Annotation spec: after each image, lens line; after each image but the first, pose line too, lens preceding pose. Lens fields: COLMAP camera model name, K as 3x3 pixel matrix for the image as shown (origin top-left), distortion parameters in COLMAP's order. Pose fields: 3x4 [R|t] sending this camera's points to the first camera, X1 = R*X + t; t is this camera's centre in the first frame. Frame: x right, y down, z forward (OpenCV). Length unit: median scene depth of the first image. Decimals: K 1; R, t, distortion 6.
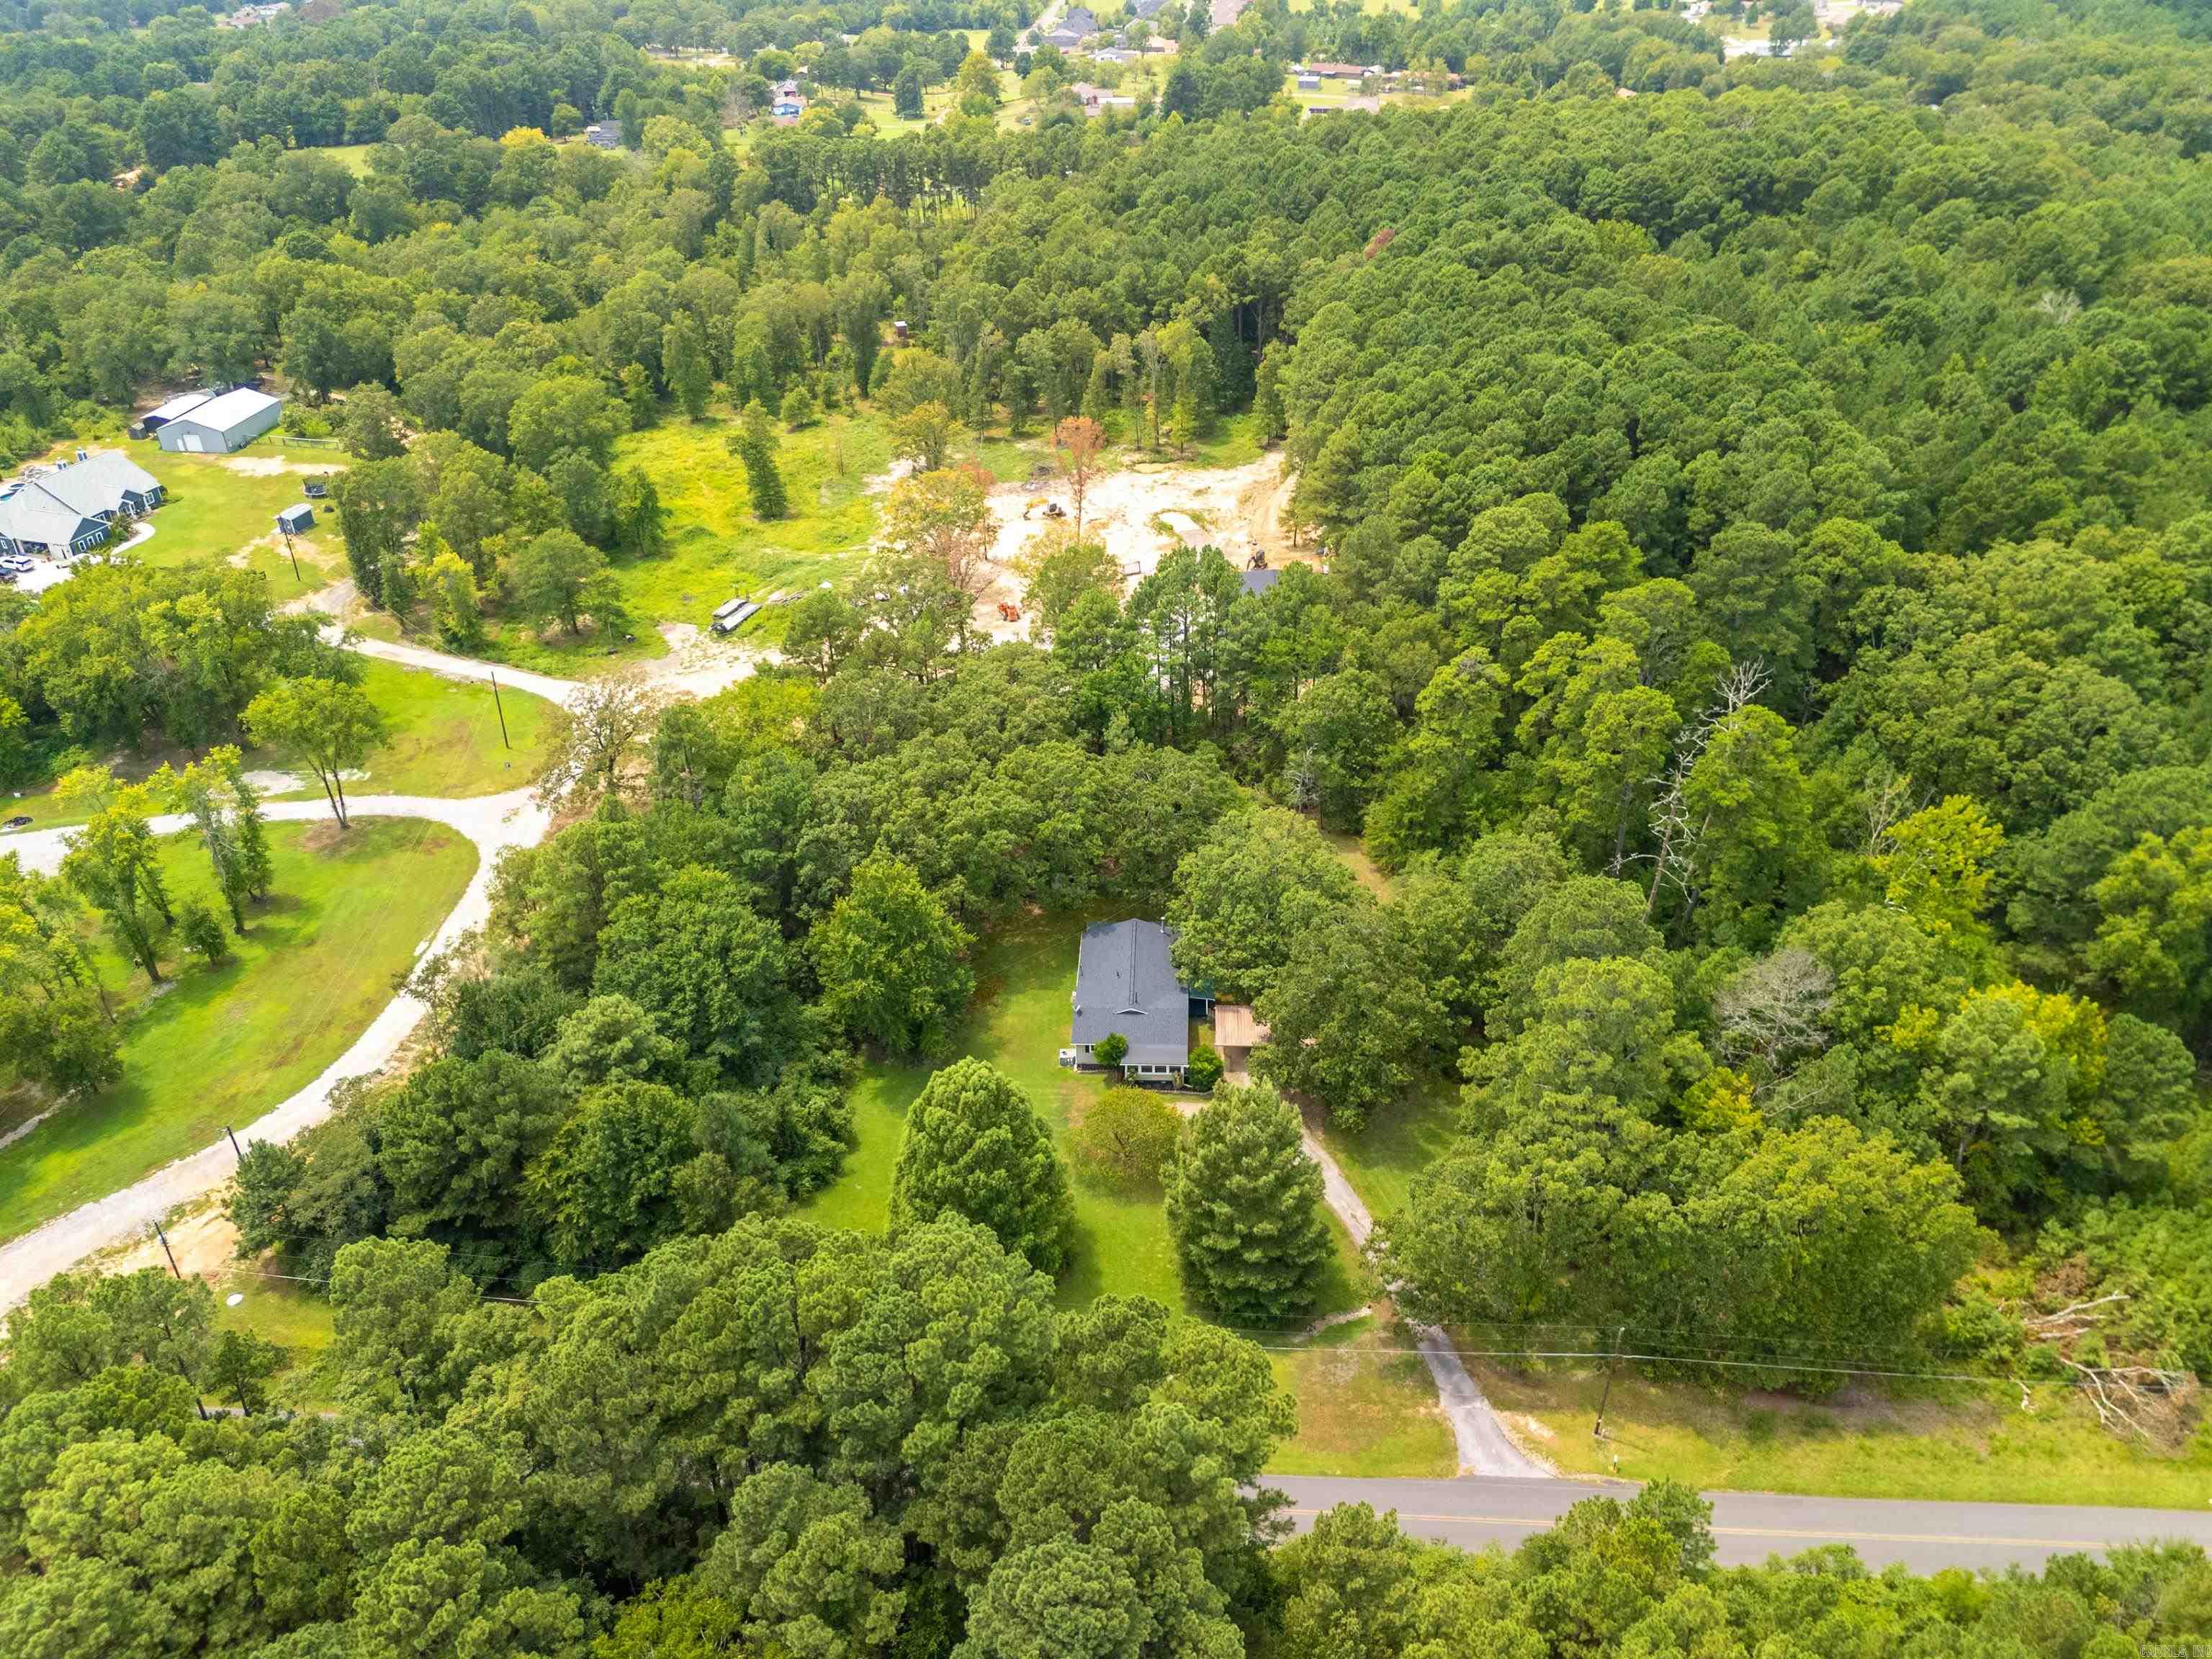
lens RADIAL K [[1686.7, 0, 1102.5], [0, 1686.7, 829.0], [0, 0, 1]] dist [0.052791, -0.043485]
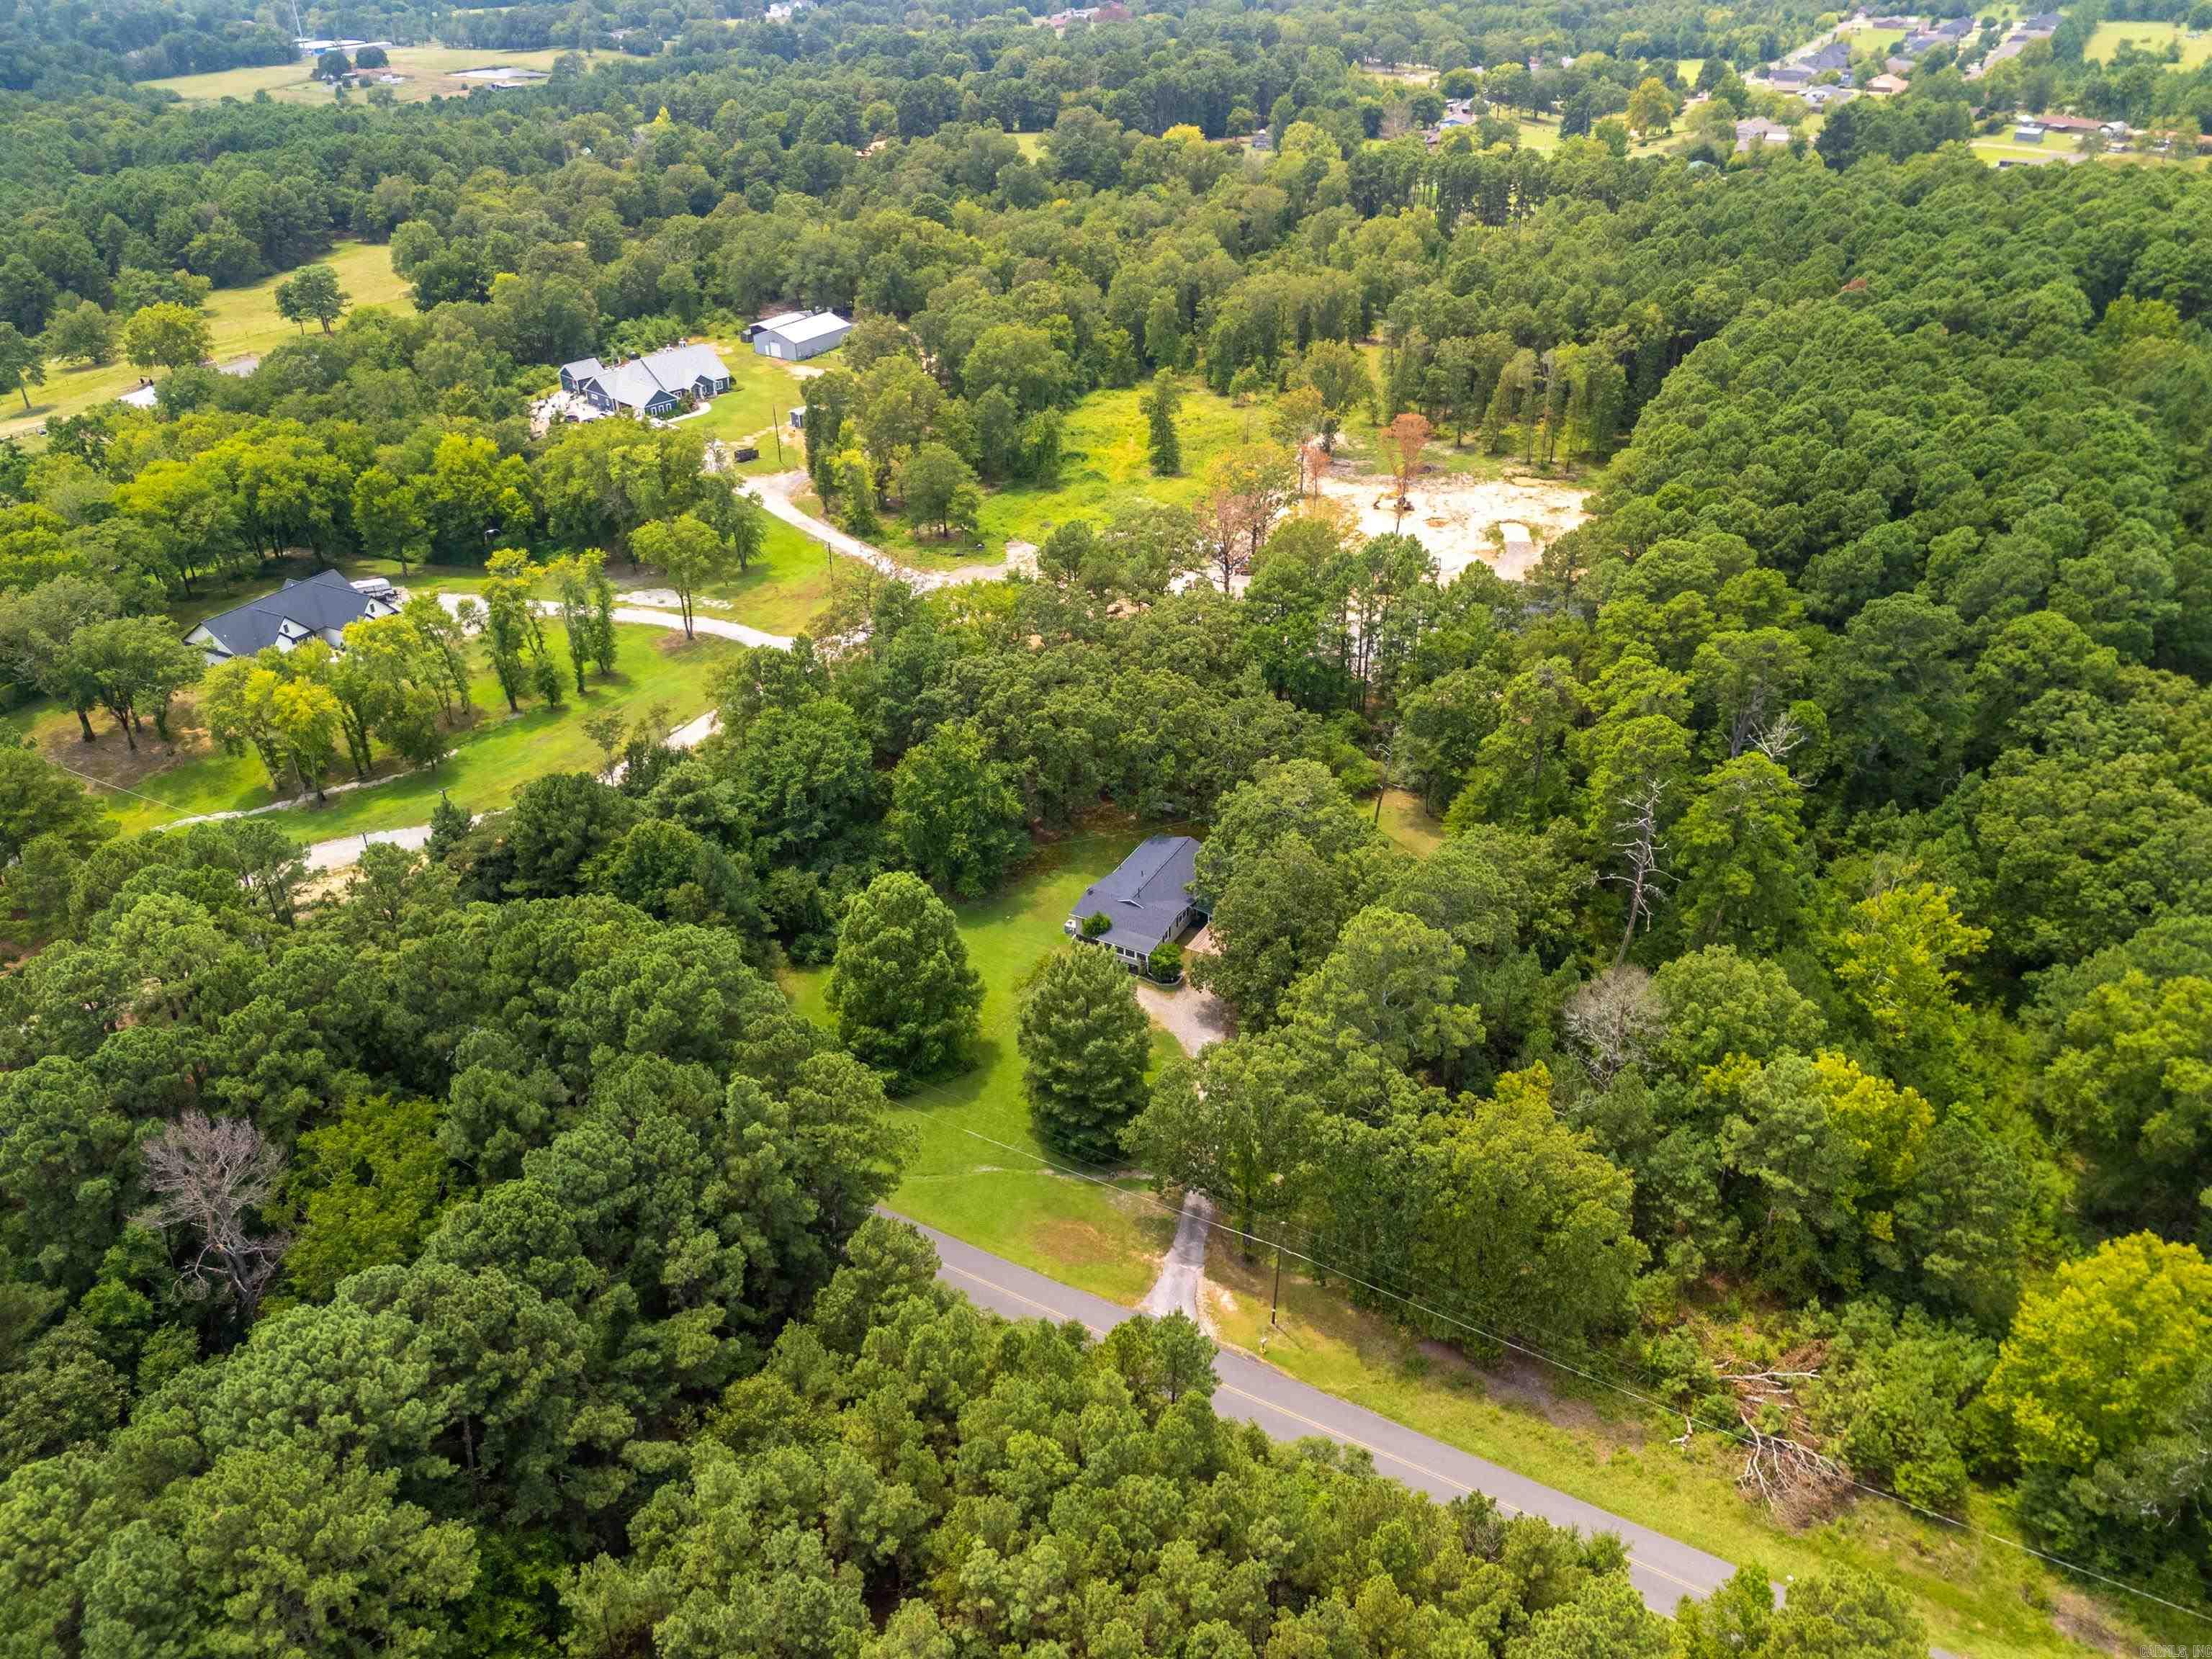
lens RADIAL K [[1686.7, 0, 1087.5], [0, 1686.7, 837.0], [0, 0, 1]] dist [0.052791, -0.043485]
pose [[0.892807, 0.233318, -0.385304, 0.282980], [-0.235926, 0.970895, 0.041242, 0.017277], [0.383712, 0.054082, 0.921868, -0.040724]]
